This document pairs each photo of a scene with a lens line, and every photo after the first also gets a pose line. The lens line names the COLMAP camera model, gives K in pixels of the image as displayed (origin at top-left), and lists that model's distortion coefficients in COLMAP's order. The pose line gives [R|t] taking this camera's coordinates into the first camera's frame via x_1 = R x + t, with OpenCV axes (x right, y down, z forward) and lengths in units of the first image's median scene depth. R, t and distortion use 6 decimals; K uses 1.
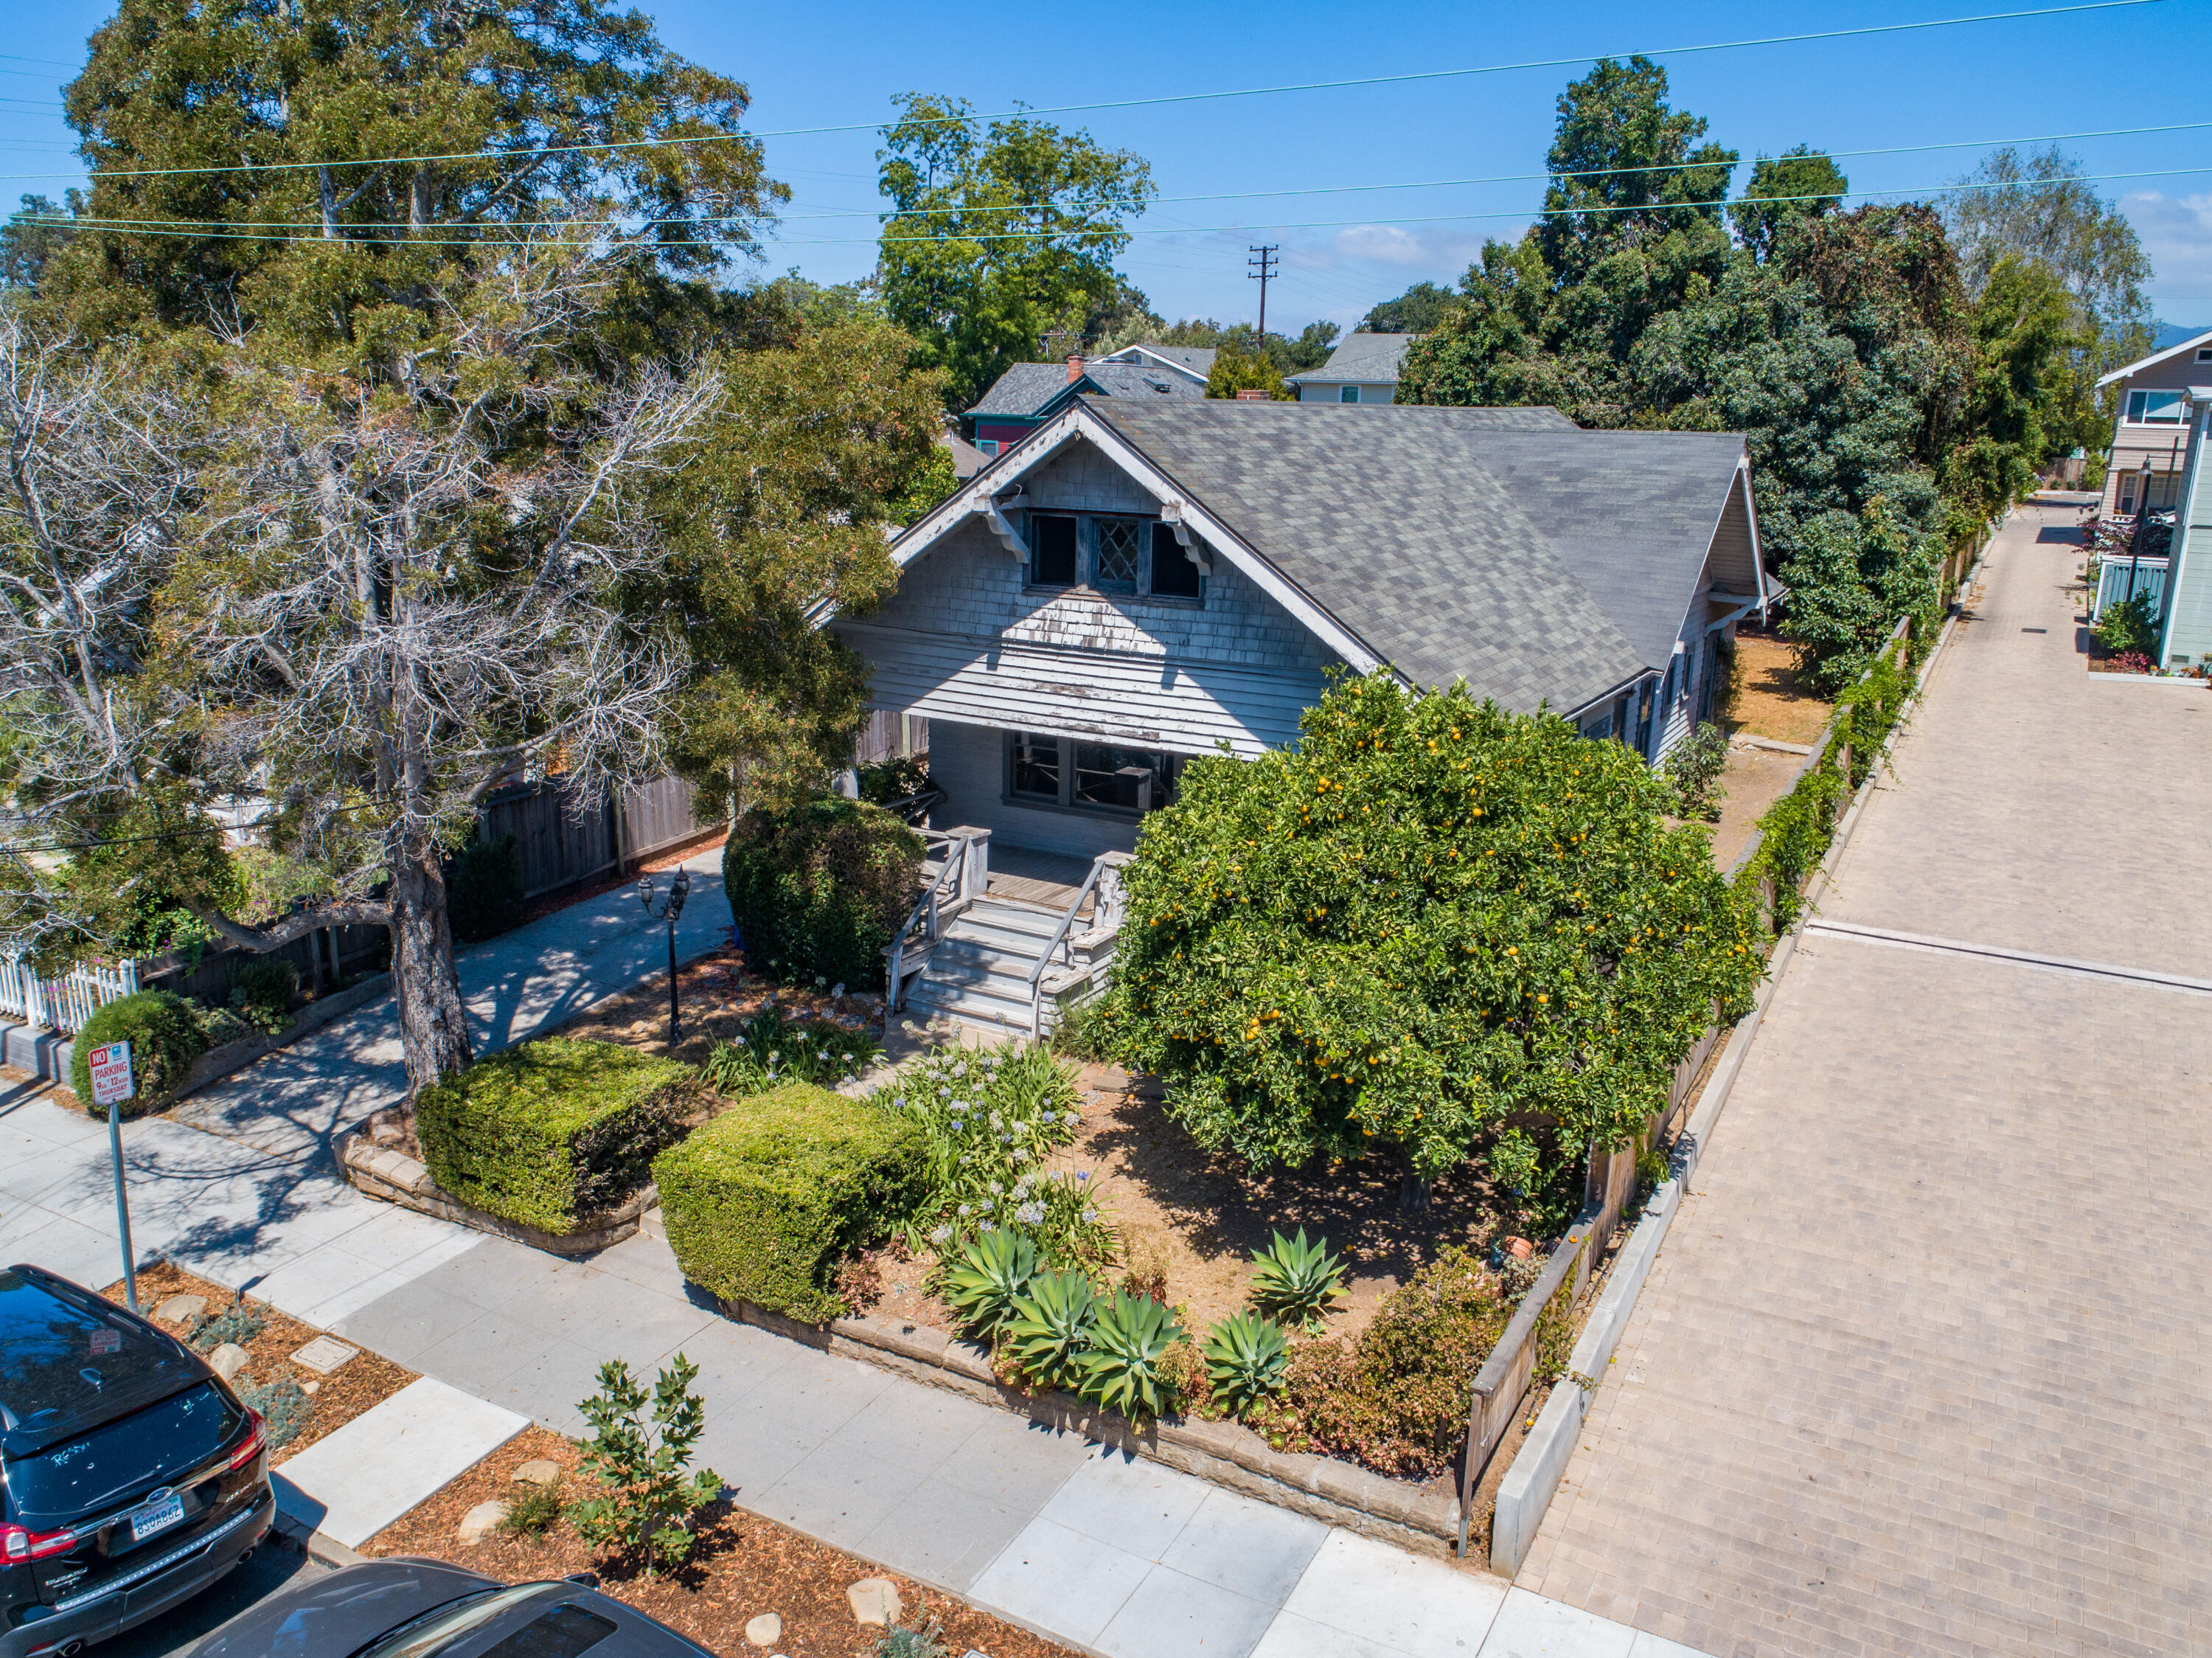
lens RADIAL K [[1669.9, 0, 1101.3], [0, 1669.9, 817.8], [0, 0, 1]] dist [-0.024120, 0.007722]
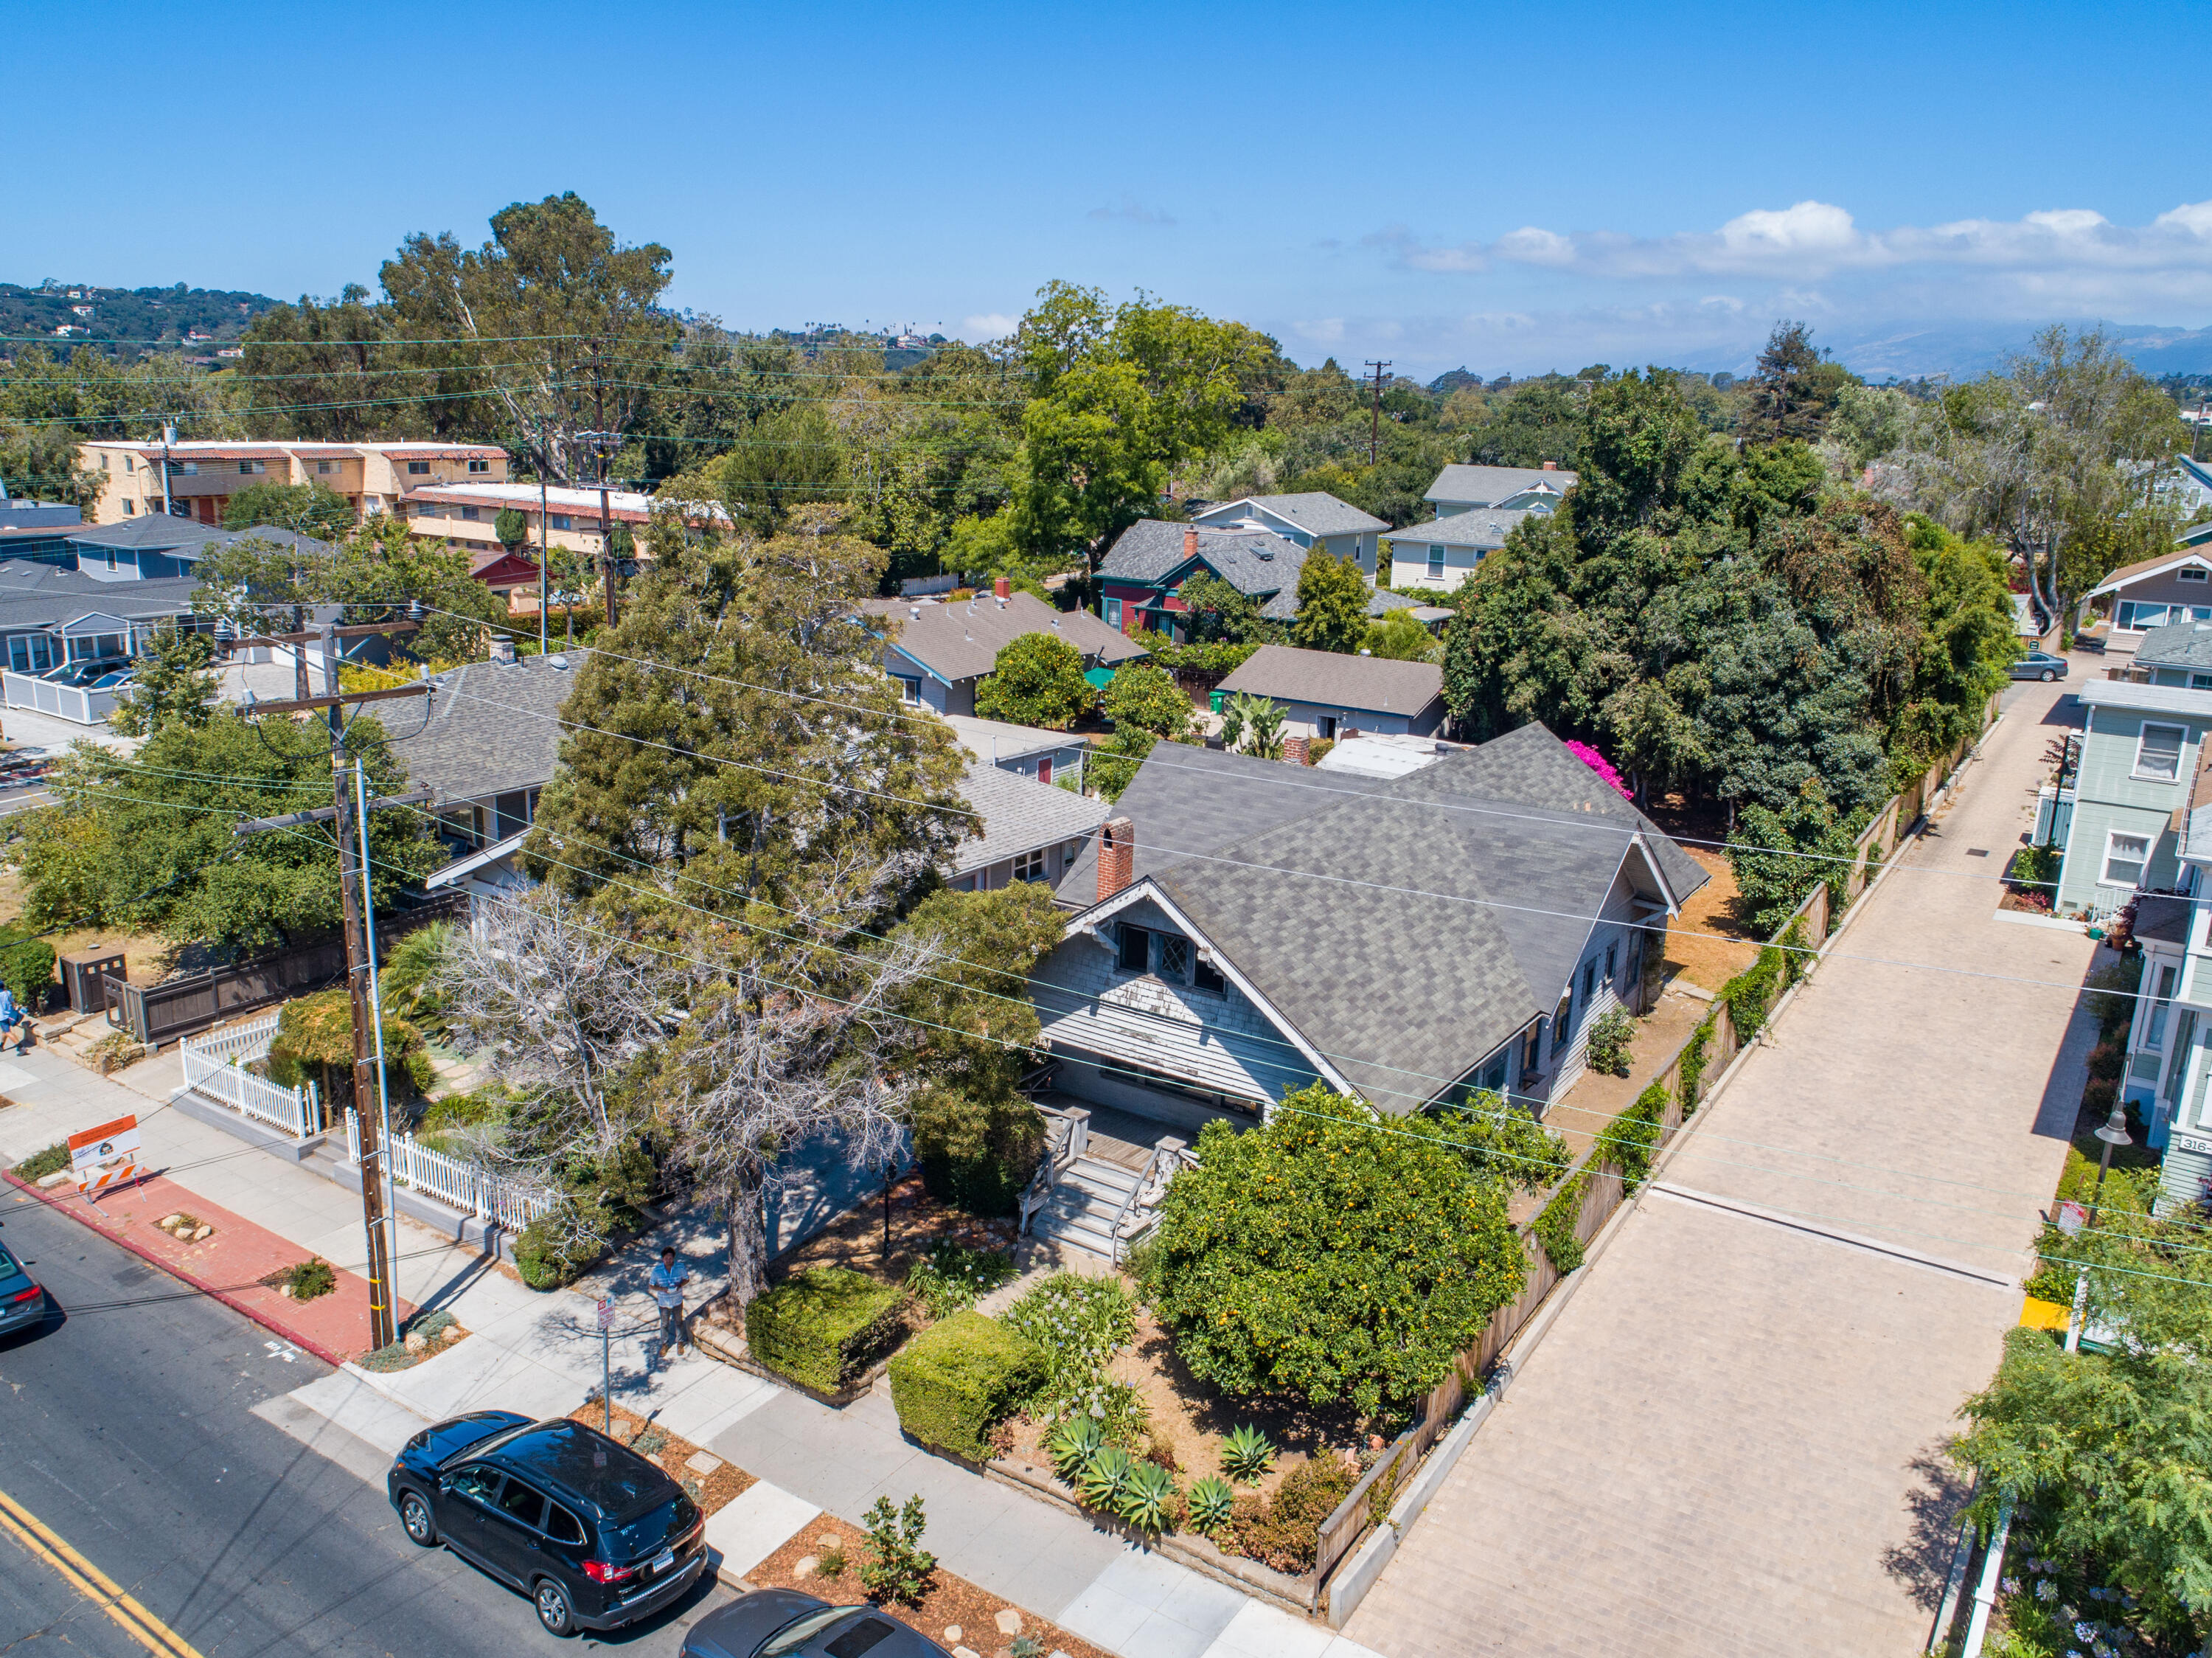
lens RADIAL K [[1669.9, 0, 1106.9], [0, 1669.9, 834.4], [0, 0, 1]] dist [-0.024120, 0.007722]
pose [[0.996930, 0.027926, -0.073149, 0.065754], [-0.027203, 0.999571, 0.010868, -0.327787], [0.073421, -0.008845, 0.997262, -0.638423]]
